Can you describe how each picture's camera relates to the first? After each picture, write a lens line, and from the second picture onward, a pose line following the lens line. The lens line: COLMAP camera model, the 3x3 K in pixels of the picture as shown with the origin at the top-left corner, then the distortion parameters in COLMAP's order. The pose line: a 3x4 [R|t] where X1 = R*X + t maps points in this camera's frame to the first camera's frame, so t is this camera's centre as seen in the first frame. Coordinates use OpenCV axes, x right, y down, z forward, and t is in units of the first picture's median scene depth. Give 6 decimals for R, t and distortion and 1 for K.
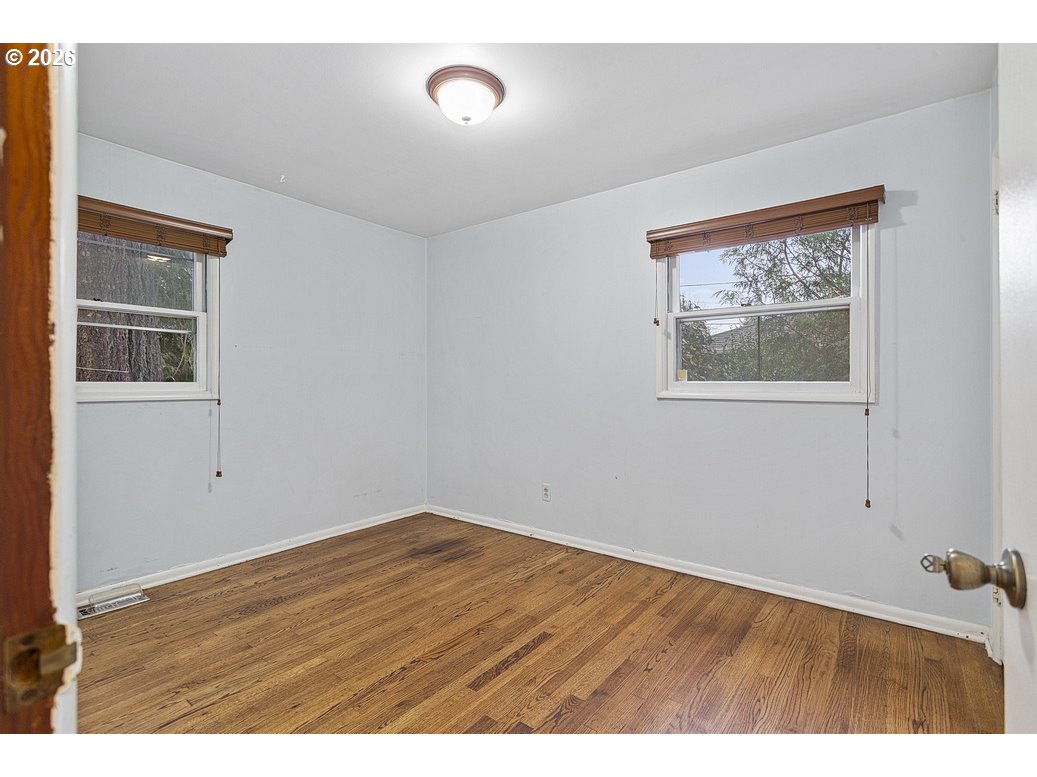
lens RADIAL K [[493.3, 0, 521.5], [0, 493.3, 386.7], [0, 0, 1]] dist [0.003927, 0.000991]
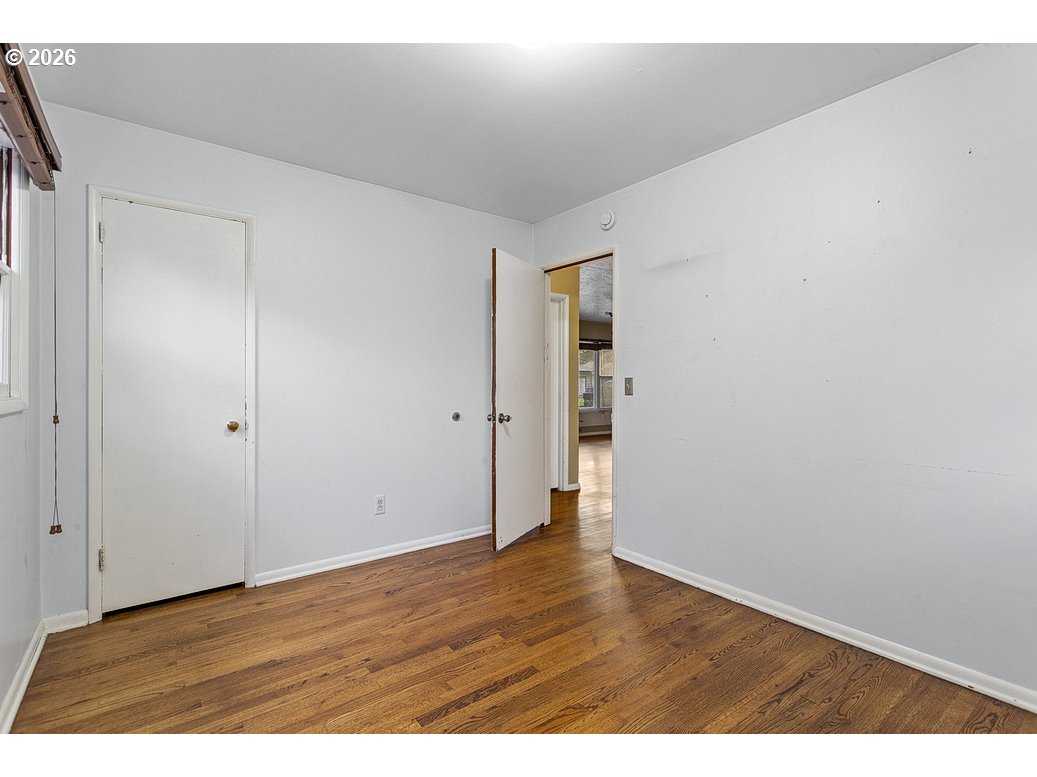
lens RADIAL K [[493.3, 0, 521.5], [0, 493.3, 386.7], [0, 0, 1]] dist [0.003927, 0.000991]
pose [[-0.967057, -0.002520, 0.254548, -0.256451], [0.001929, 0.999850, 0.017230, -0.016405], [-0.254553, 0.017153, -0.966907, 1.519870]]
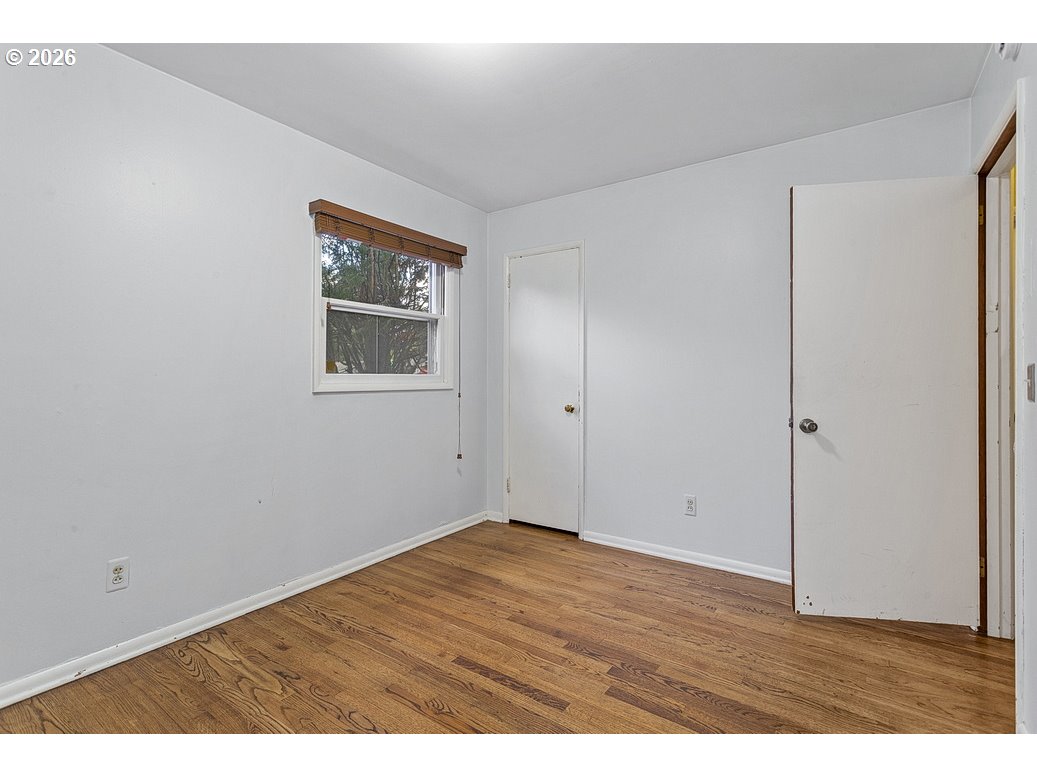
lens RADIAL K [[493.3, 0, 521.5], [0, 493.3, 386.7], [0, 0, 1]] dist [0.003927, 0.000991]
pose [[-0.050477, -0.022173, 0.998479, -0.749818], [0.006029, 0.999729, 0.022505, -0.006700], [-0.998707, 0.007156, -0.050330, 0.839132]]
